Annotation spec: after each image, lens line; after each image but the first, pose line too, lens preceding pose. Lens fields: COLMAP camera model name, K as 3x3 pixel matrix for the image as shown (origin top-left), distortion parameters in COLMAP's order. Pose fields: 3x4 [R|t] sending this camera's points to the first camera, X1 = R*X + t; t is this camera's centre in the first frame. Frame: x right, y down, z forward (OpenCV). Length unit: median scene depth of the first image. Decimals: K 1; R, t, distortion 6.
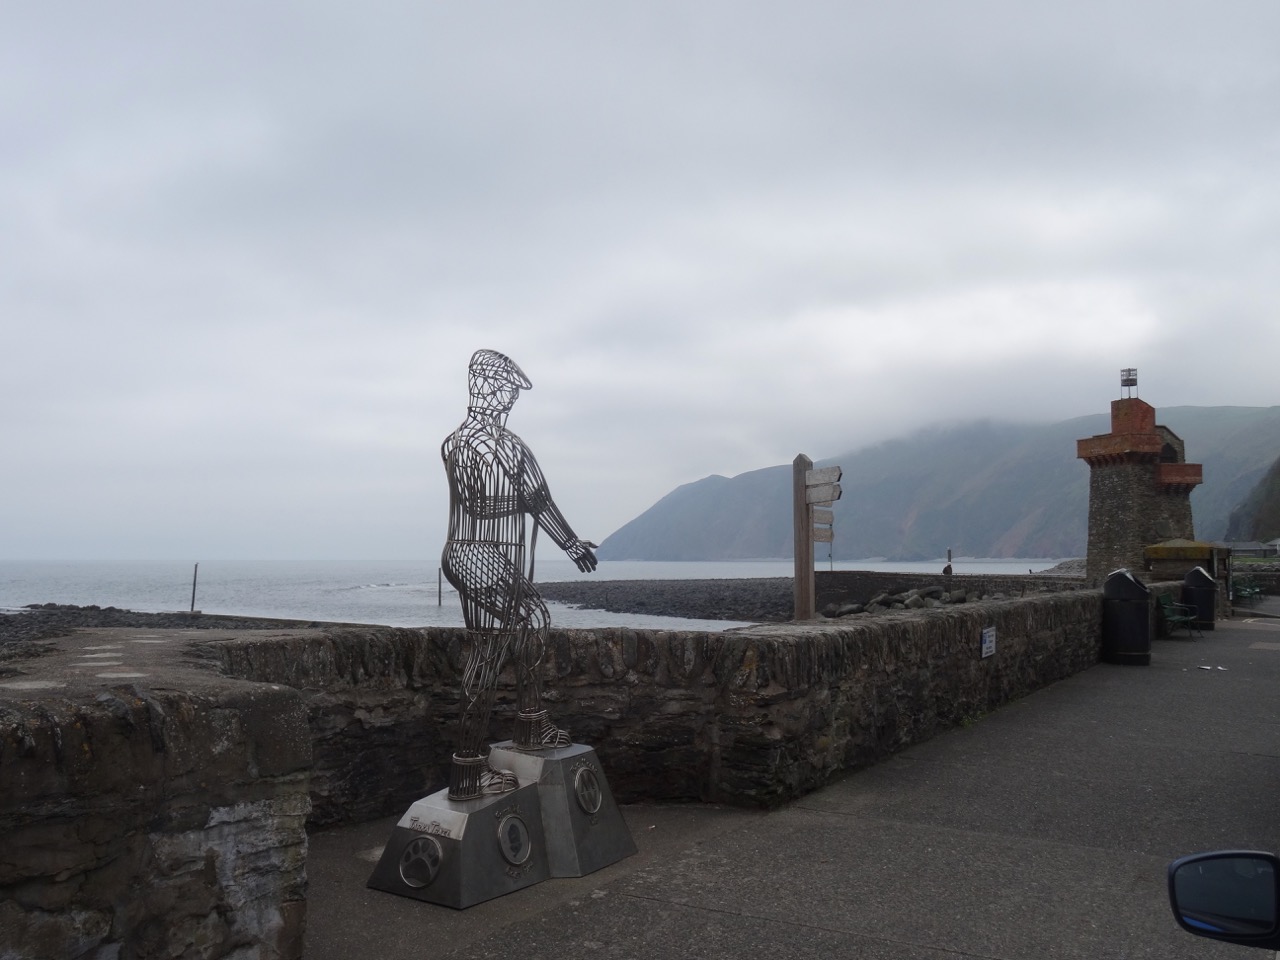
lens RADIAL K [[1210.7, 0, 640.0], [0, 1210.7, 480.0], [0, 0, 1]] dist [0.004267, -0.002756]
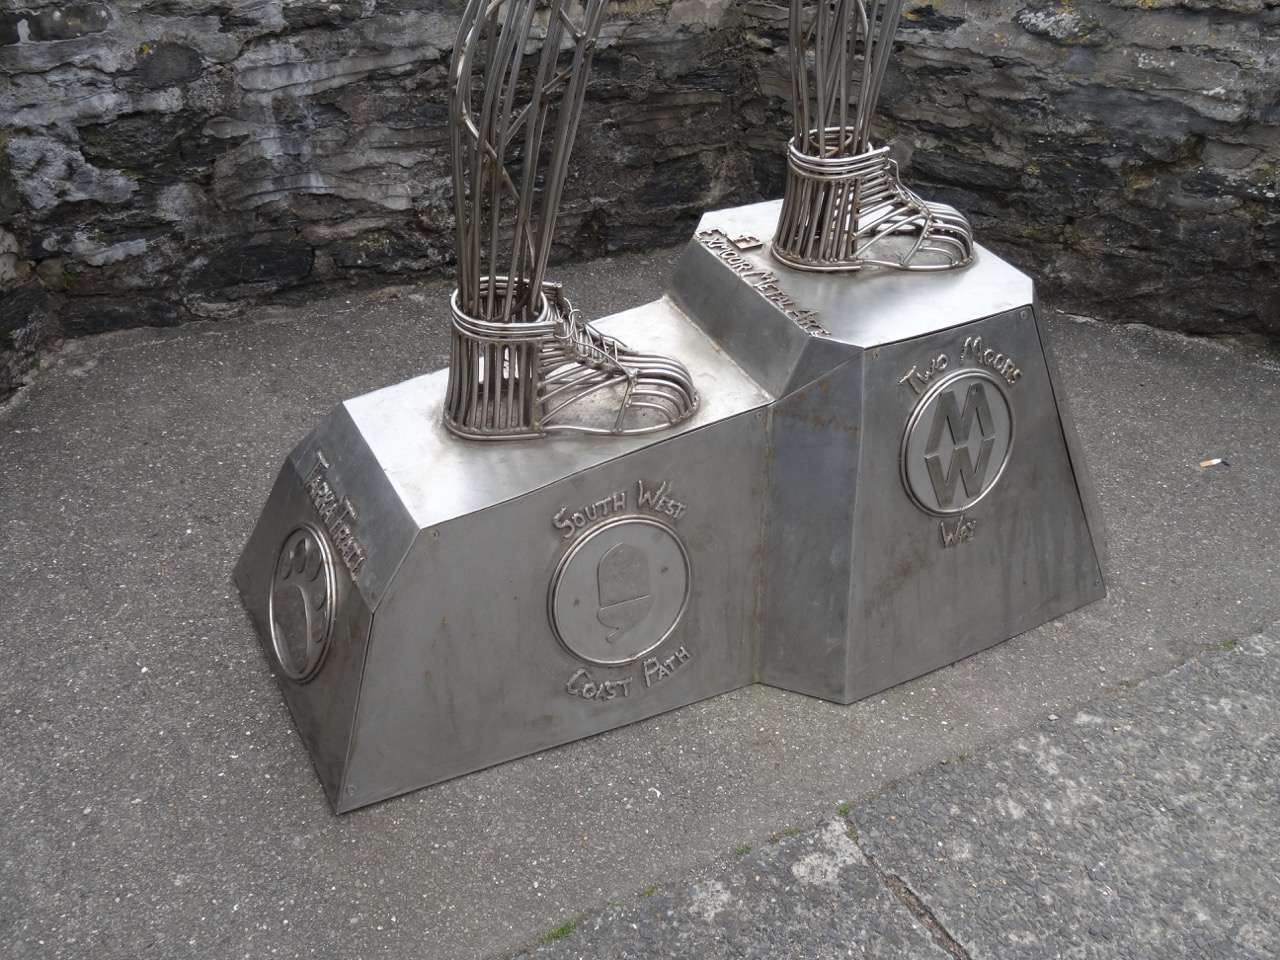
lens RADIAL K [[1210.7, 0, 640.0], [0, 1210.7, 480.0], [0, 0, 1]] dist [0.004267, -0.002756]
pose [[0.853331, 0.328463, -0.404893, 0.012168], [-0.015623, 0.792355, 0.609860, 0.069030], [0.521135, -0.514087, 0.681273, 0.637044]]
